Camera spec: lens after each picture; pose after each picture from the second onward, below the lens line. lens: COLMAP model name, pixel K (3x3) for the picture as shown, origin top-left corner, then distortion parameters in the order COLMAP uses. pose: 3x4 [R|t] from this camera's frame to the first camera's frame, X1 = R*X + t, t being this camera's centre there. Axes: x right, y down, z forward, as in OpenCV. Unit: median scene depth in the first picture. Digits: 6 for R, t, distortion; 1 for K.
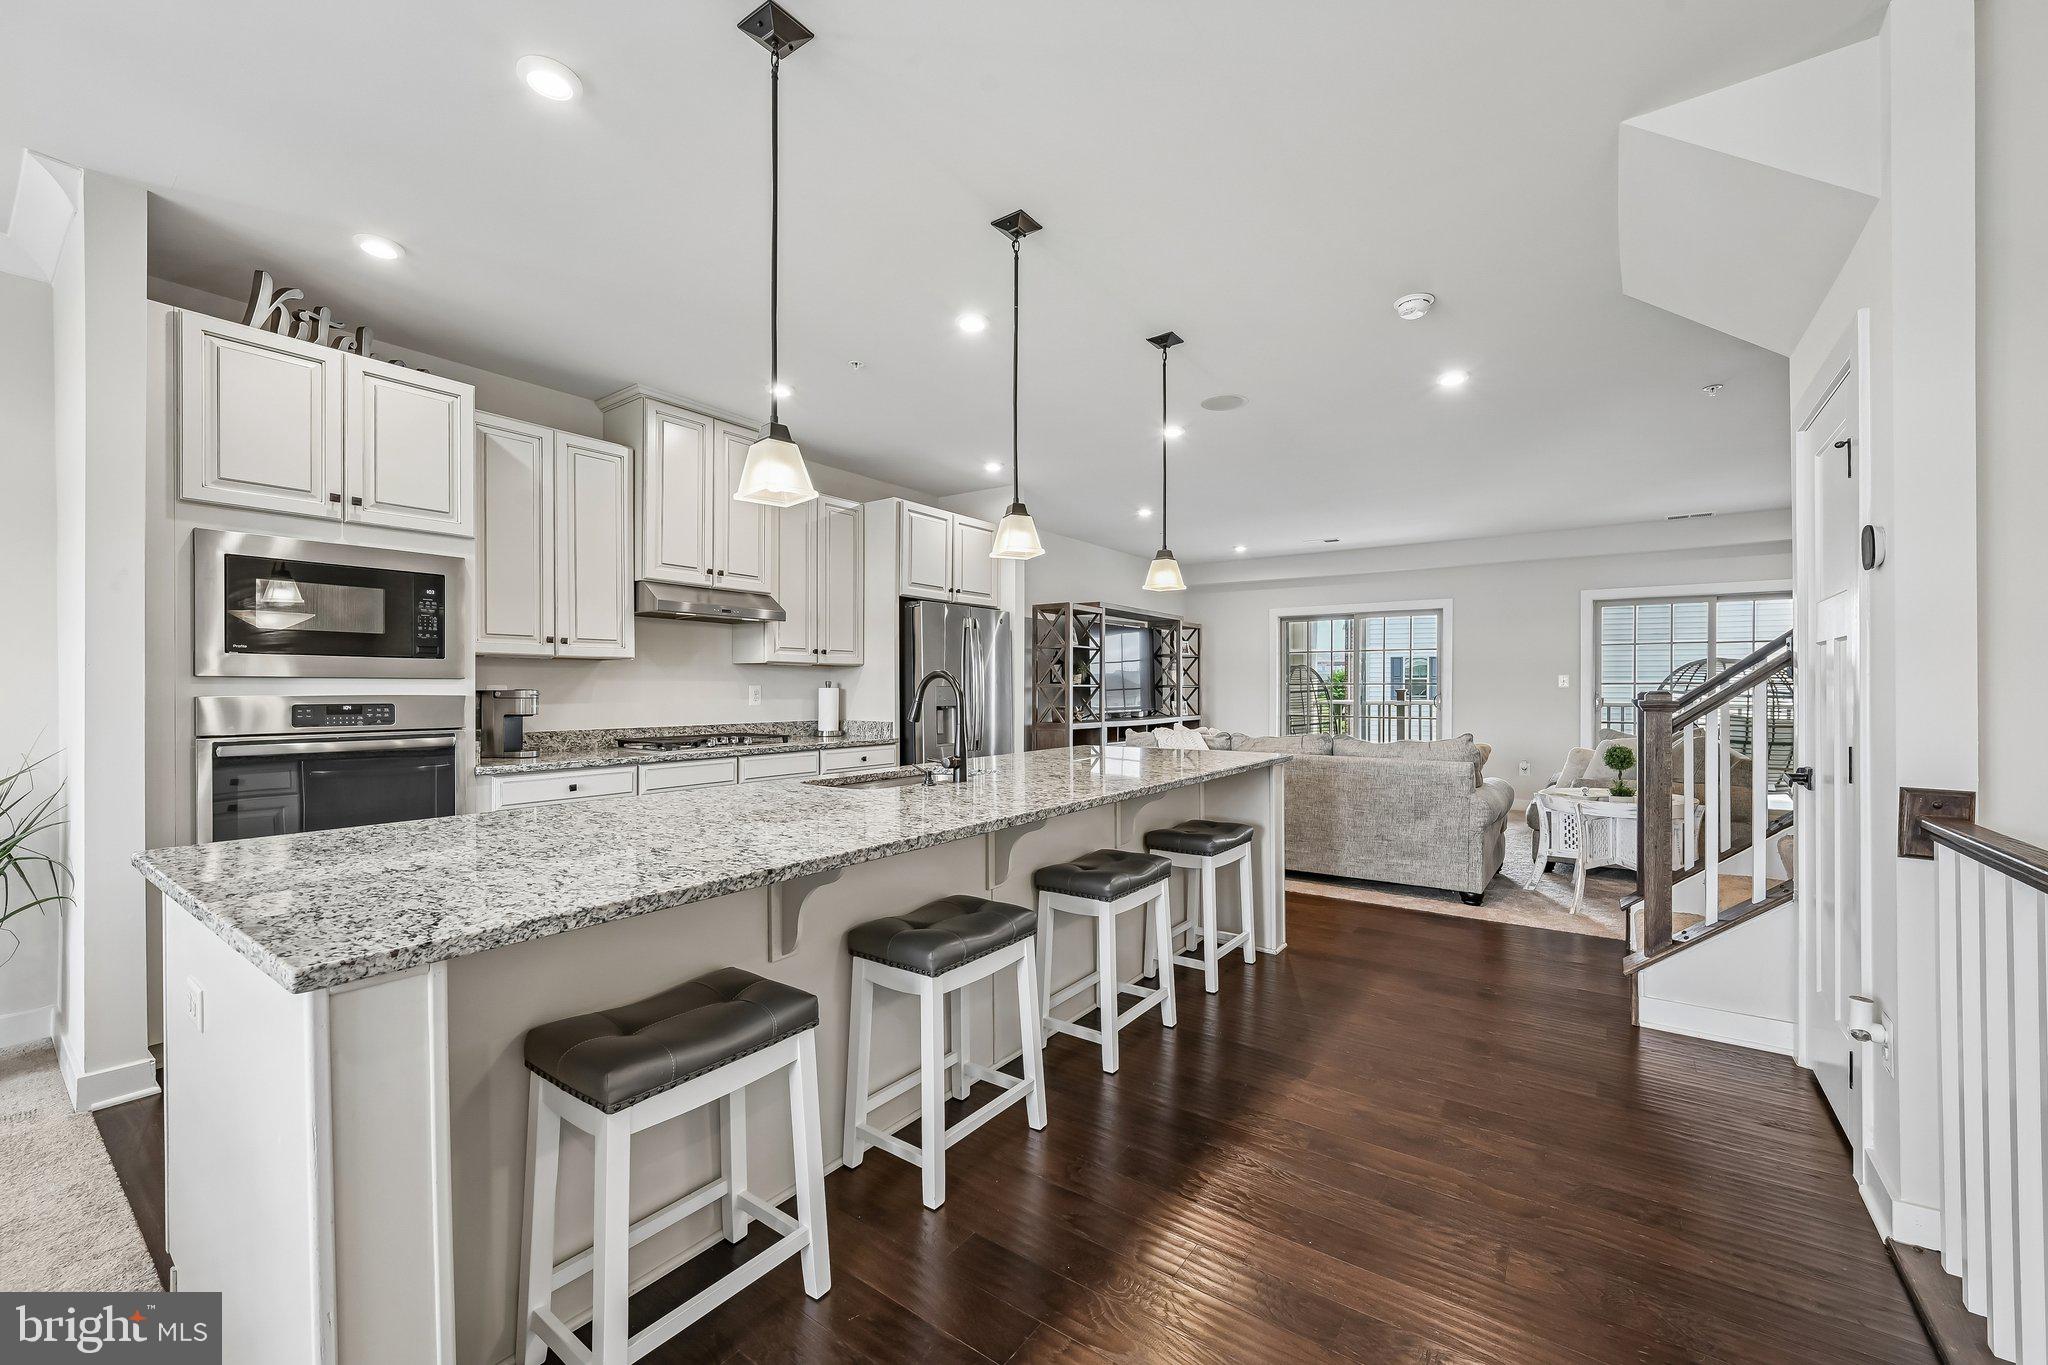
lens RADIAL K [[814.2, 0, 1029.8], [0, 814.2, 685.5], [0, 0, 1]] dist [-0.002045, -0.000277]
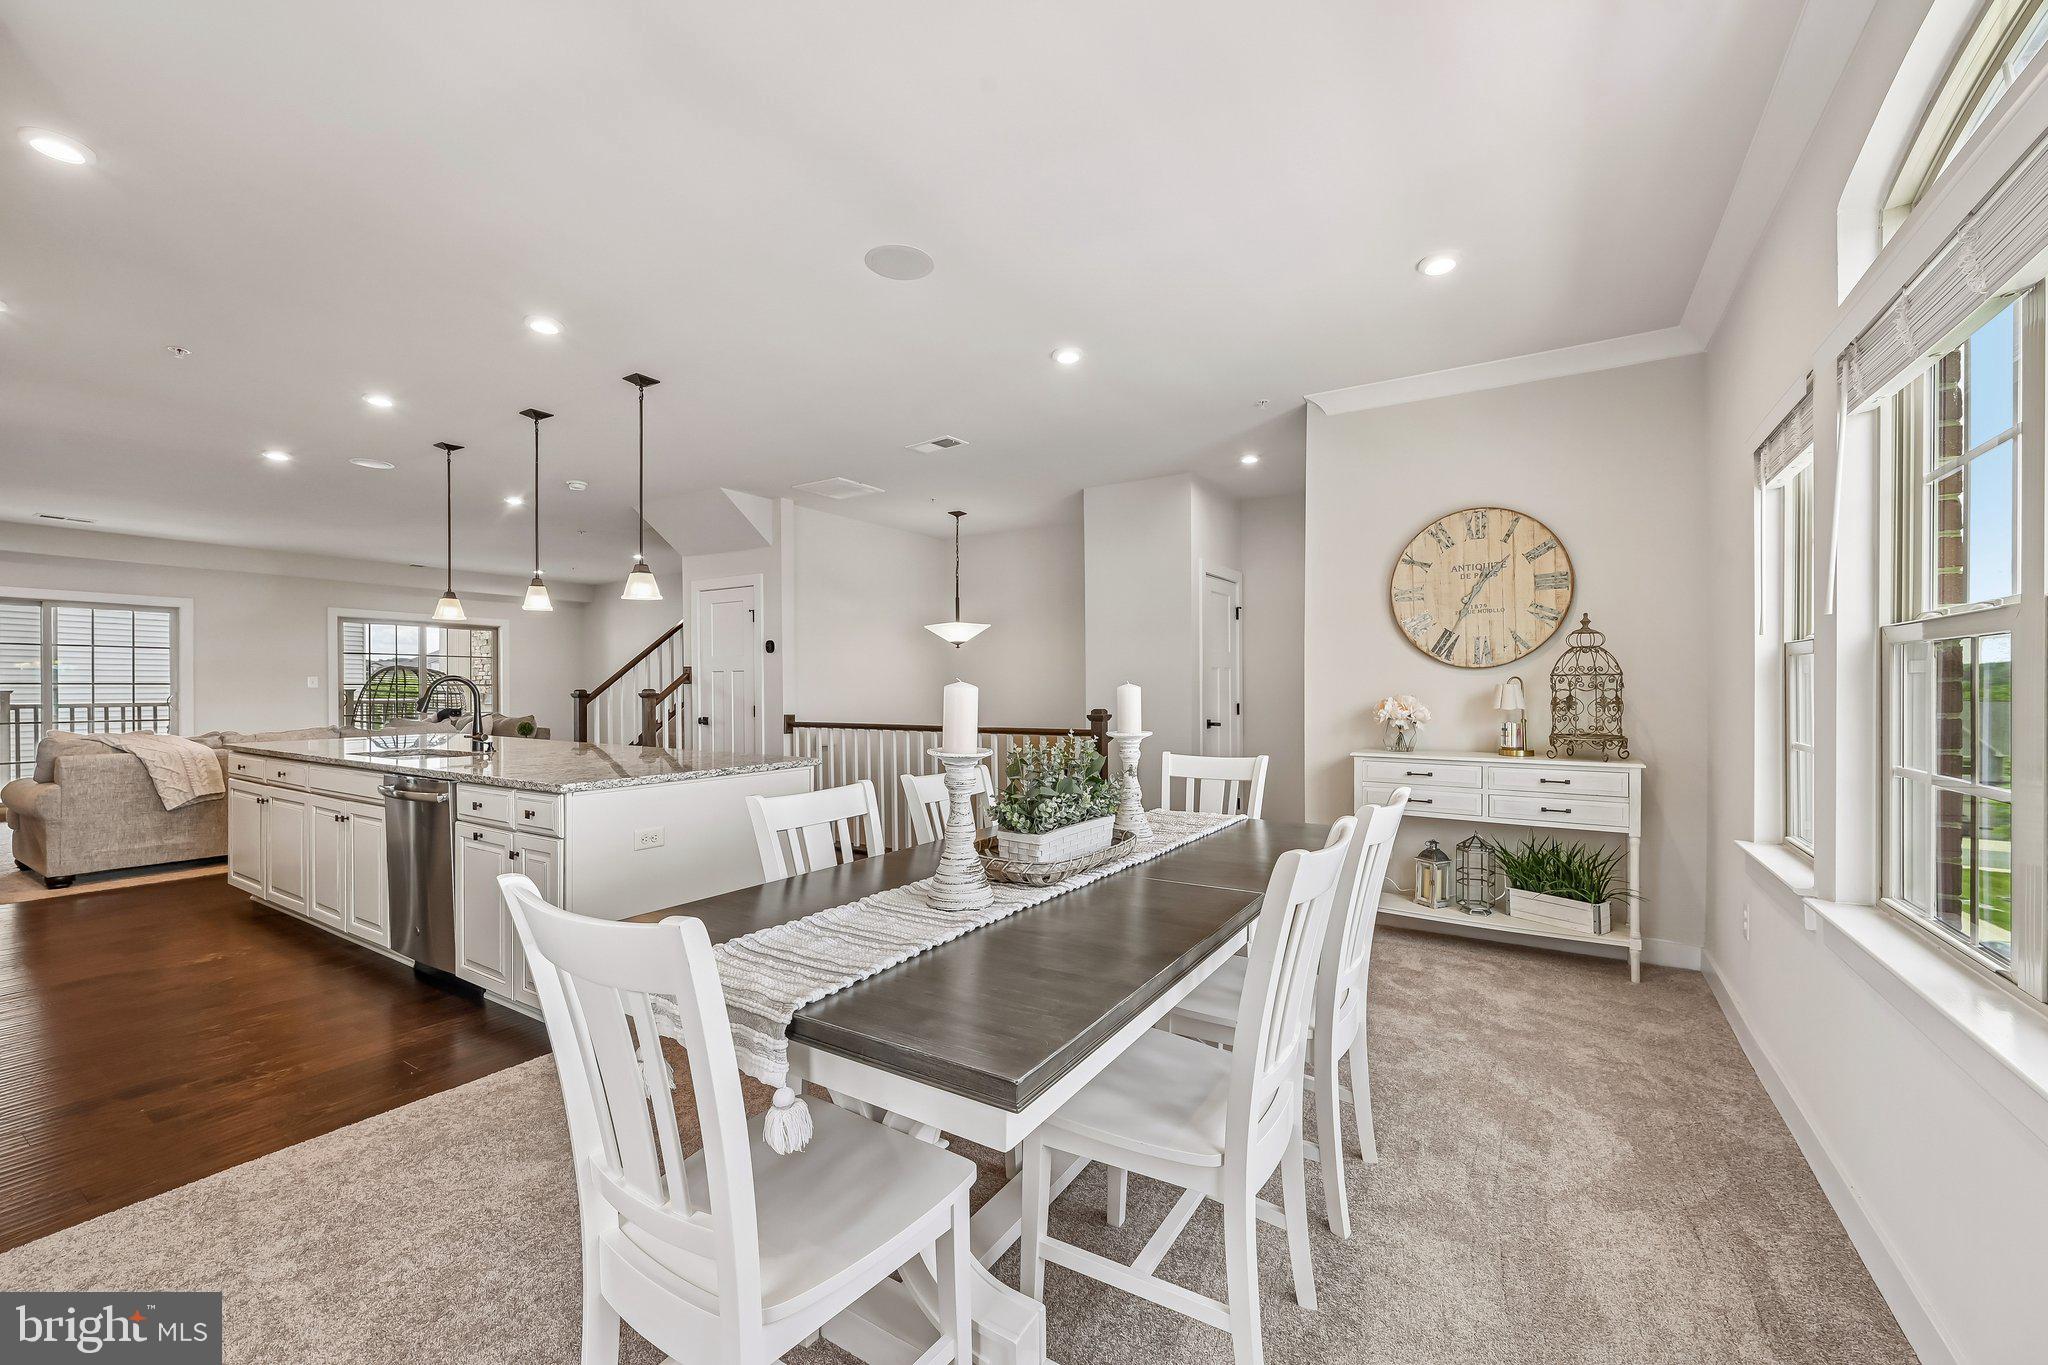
lens RADIAL K [[814.2, 0, 1029.8], [0, 814.2, 685.5], [0, 0, 1]] dist [-0.002045, -0.000277]
pose [[-0.064432, 0.003235, 0.997917, -1.033078], [-0.002882, 0.999990, -0.003428, 0.000130], [-0.997918, -0.003097, -0.064422, 0.062560]]
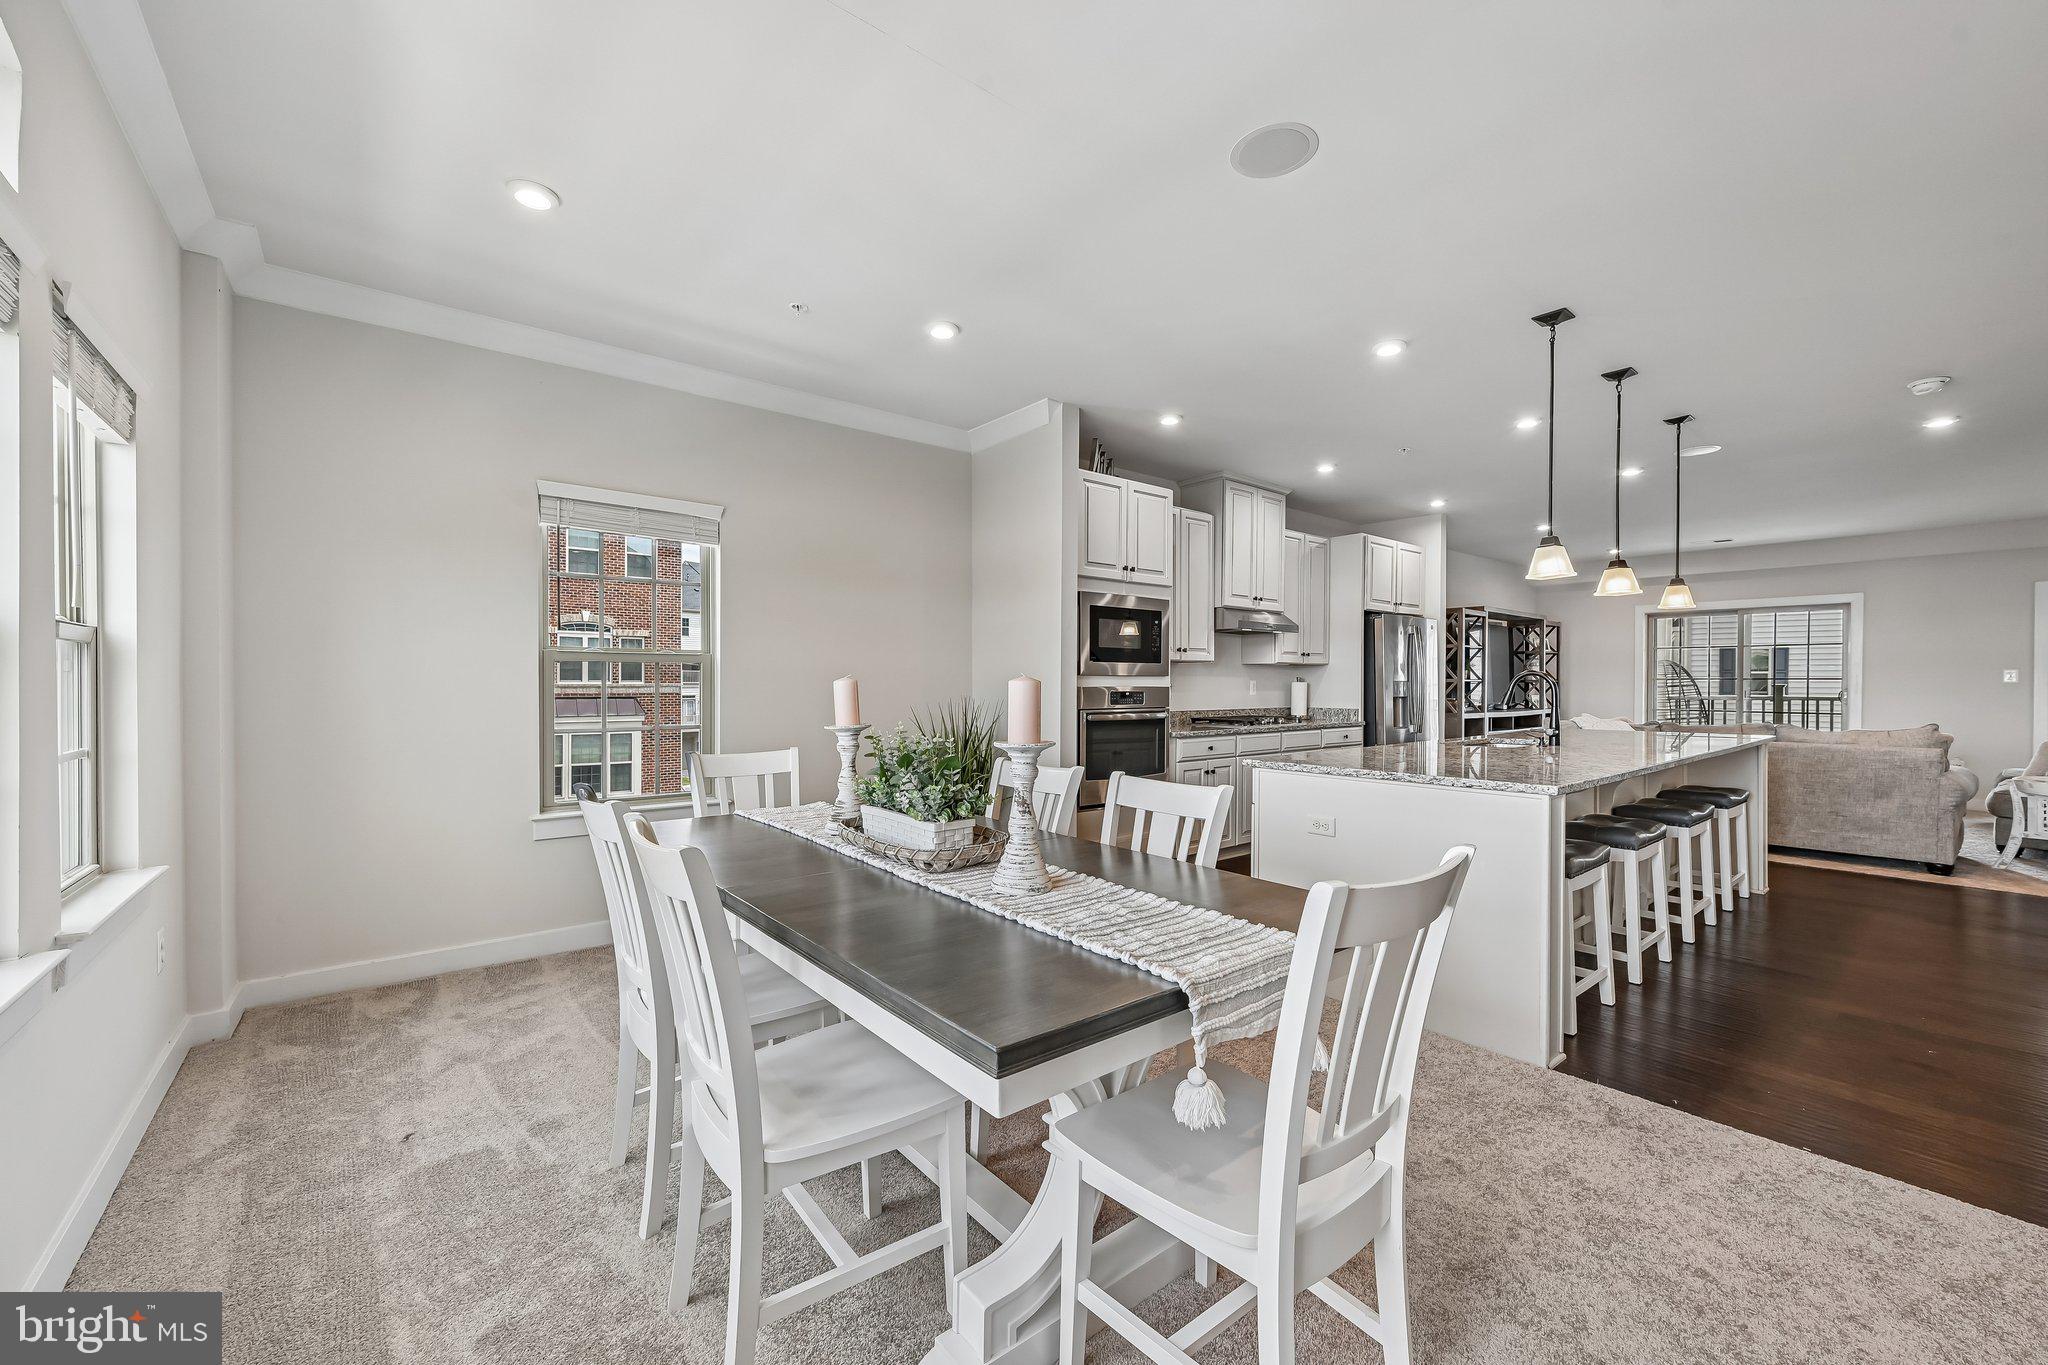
lens RADIAL K [[812.3, 0, 1030.4], [0, 812.3, 684.4], [0, 0, 1]] dist [0.000653, 0.000234]
pose [[0.965925, 0.001774, -0.258818, -0.388997], [-0.000371, 0.999985, 0.005470, -0.000960], [0.258824, -0.005188, 0.965911, -0.420807]]
